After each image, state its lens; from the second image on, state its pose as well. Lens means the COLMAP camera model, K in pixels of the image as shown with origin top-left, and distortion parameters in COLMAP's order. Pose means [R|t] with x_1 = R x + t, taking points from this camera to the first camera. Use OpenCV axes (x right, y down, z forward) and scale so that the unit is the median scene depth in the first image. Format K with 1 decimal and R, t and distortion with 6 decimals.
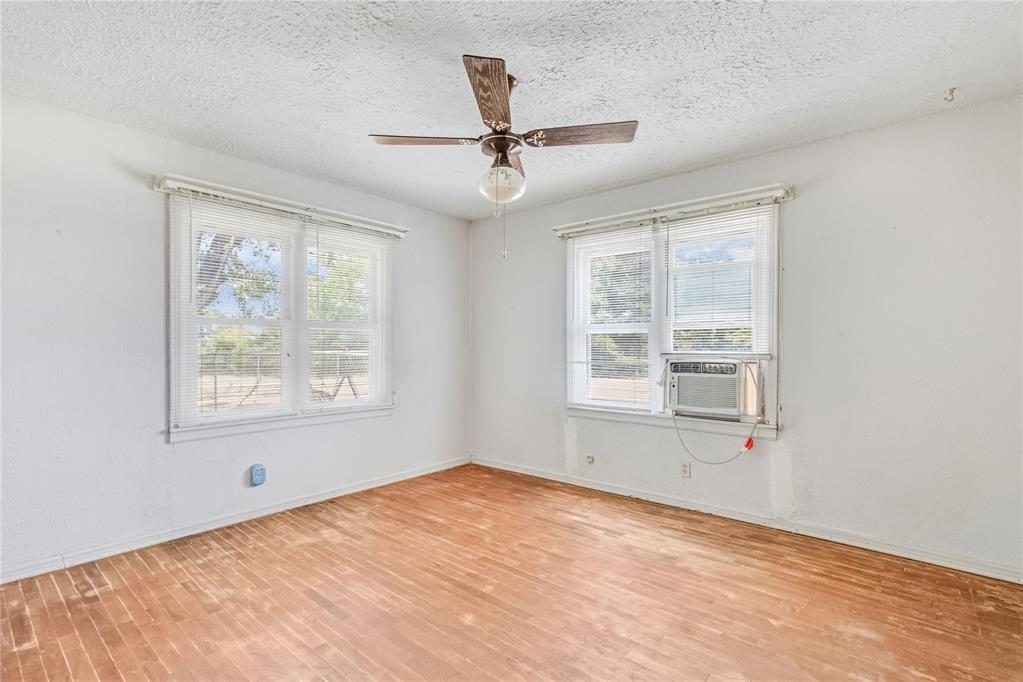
lens RADIAL K [[474.8, 0, 513.6], [0, 474.8, 341.9], [0, 0, 1]] dist [-0.001098, 0.000825]
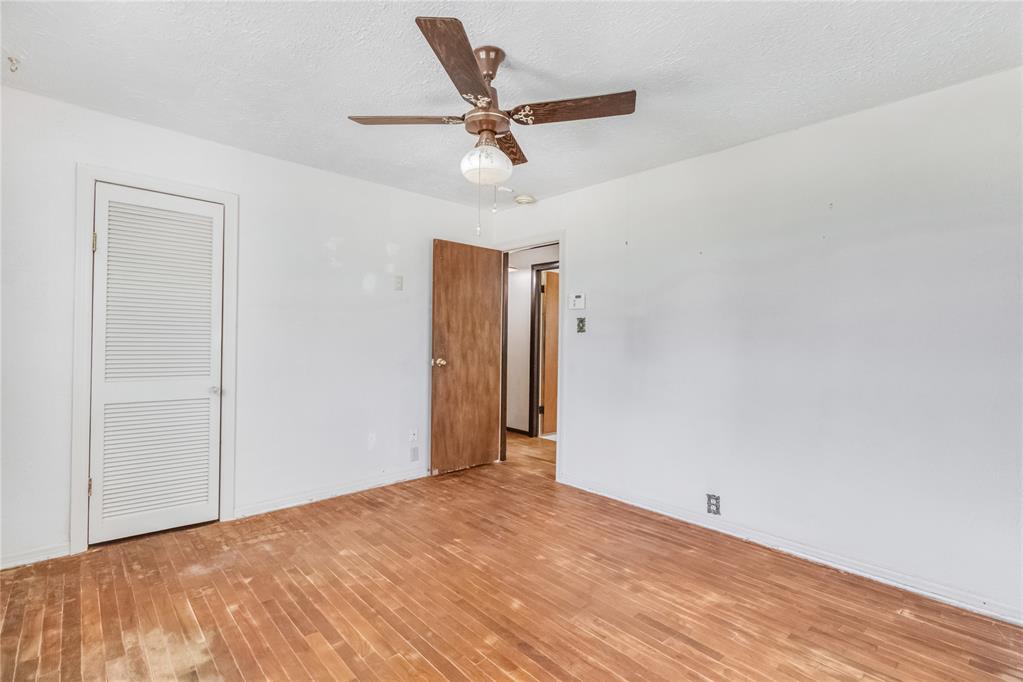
lens RADIAL K [[474.8, 0, 509.8], [0, 474.8, 339.9], [0, 0, 1]] dist [-0.001098, 0.000825]
pose [[-0.992090, -0.017992, 0.124233, -0.182679], [-0.017763, 0.999838, 0.002949, 0.002719], [-0.124266, 0.000719, -0.992249, 1.852352]]
